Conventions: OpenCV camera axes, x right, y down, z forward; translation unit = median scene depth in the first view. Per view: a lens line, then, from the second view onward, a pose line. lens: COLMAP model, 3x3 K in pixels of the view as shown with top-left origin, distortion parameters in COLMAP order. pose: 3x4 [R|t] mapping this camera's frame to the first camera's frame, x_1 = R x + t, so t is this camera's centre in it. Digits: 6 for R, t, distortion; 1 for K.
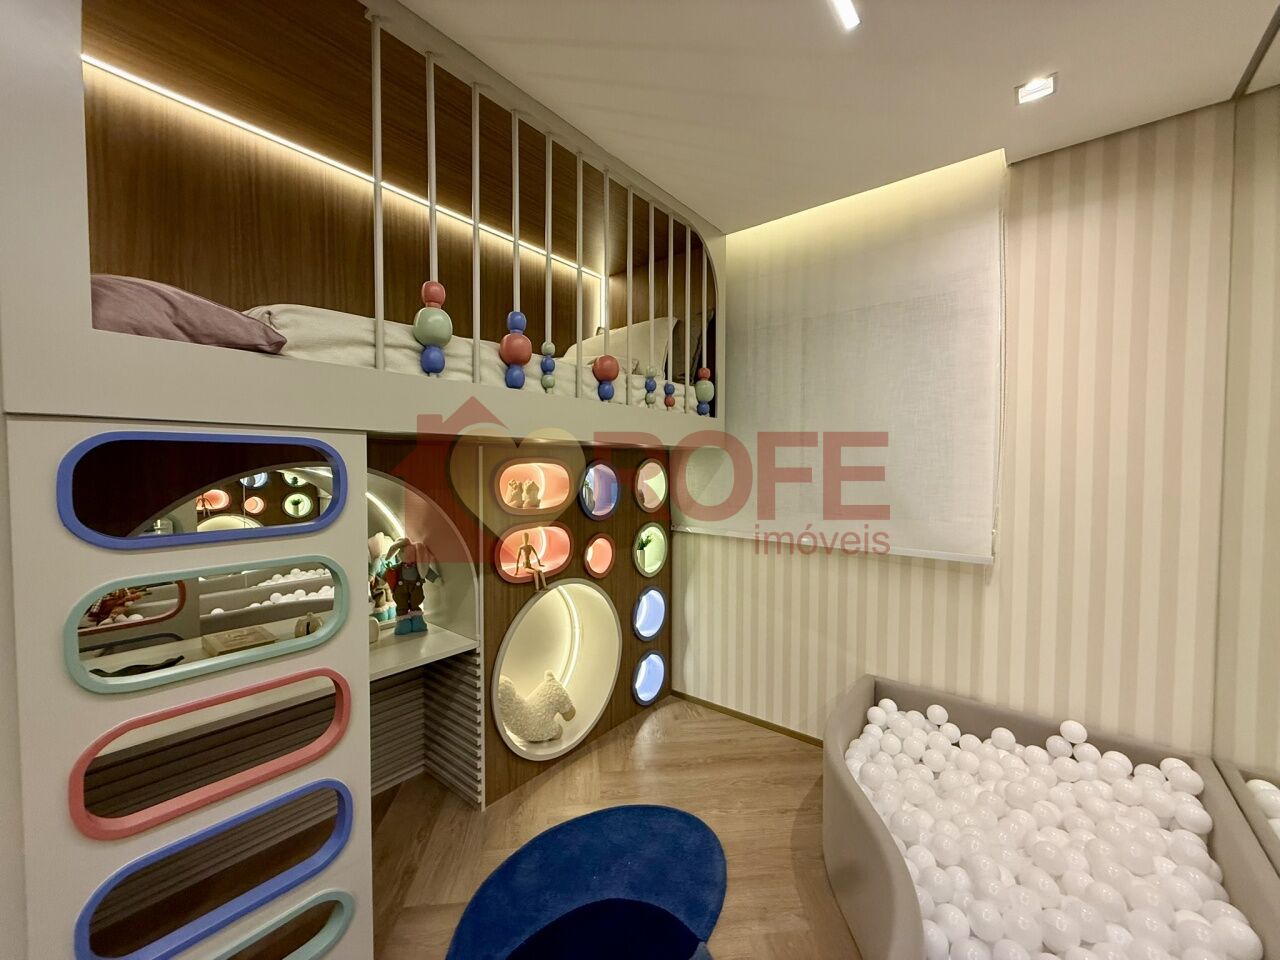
lens RADIAL K [[510.1, 0, 636.6], [0, 510.1, 480.8], [0, 0, 1]] dist [0.001156, 0.000193]
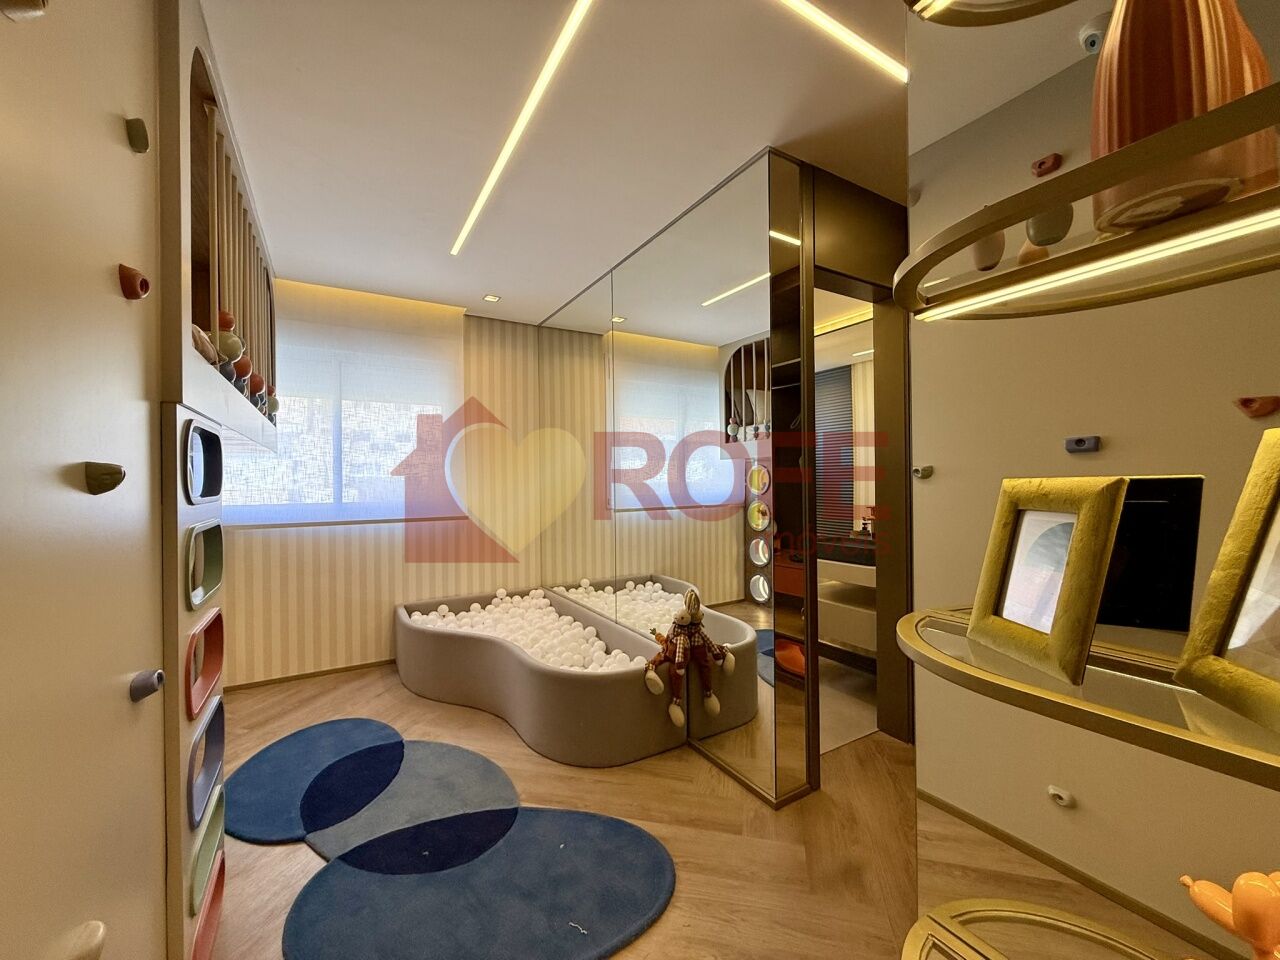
lens RADIAL K [[510.1, 0, 636.6], [0, 510.1, 480.8], [0, 0, 1]] dist [0.001156, 0.000193]
pose [[0.362008, -0.010629, 0.932115, -0.899990], [0.025543, 0.999673, 0.001479, 0.021241], [-0.931825, 0.023274, 0.362161, -0.304448]]
